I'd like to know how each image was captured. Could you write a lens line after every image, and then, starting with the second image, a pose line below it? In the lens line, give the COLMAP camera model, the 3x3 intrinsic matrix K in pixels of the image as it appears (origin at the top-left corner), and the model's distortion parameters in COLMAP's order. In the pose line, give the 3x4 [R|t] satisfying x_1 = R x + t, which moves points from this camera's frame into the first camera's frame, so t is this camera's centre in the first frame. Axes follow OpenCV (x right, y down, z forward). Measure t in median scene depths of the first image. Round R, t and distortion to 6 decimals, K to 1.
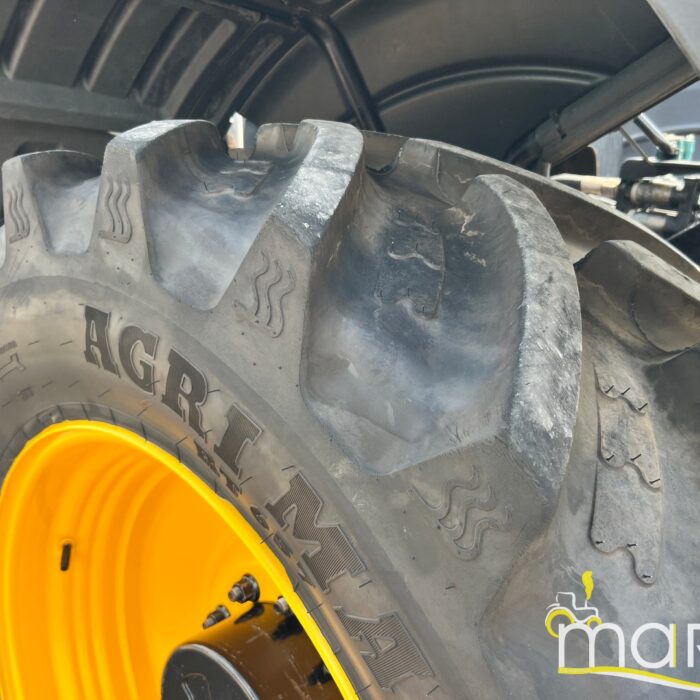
lens RADIAL K [[724.7, 0, 356.9], [0, 724.7, 355.5], [0, 0, 1]] dist [0.004757, 0.000000]
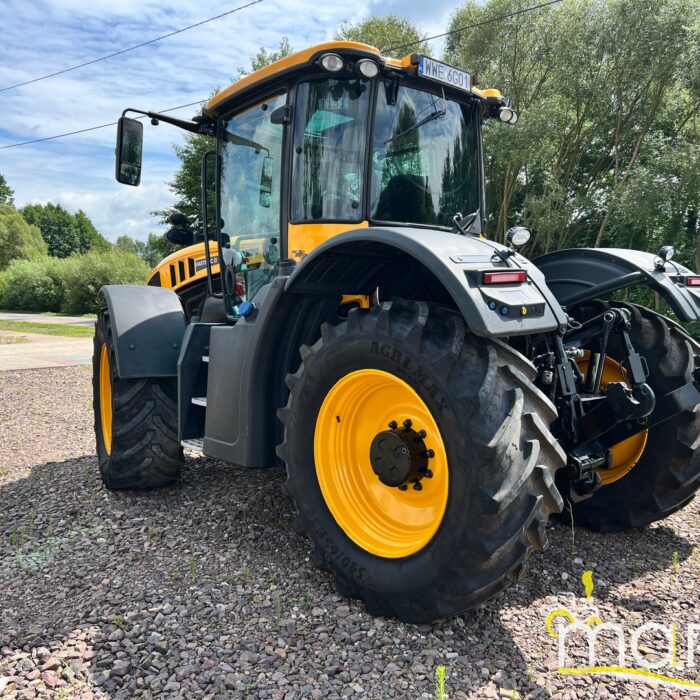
lens RADIAL K [[724.7, 0, 344.6], [0, 724.7, 353.5], [0, 0, 1]] dist [0.004757, 0.000000]
pose [[0.996927, 0.010536, -0.077620, -0.217769], [-0.020058, 0.992211, -0.122942, 0.772122], [0.075720, 0.124121, 0.989374, -4.811274]]
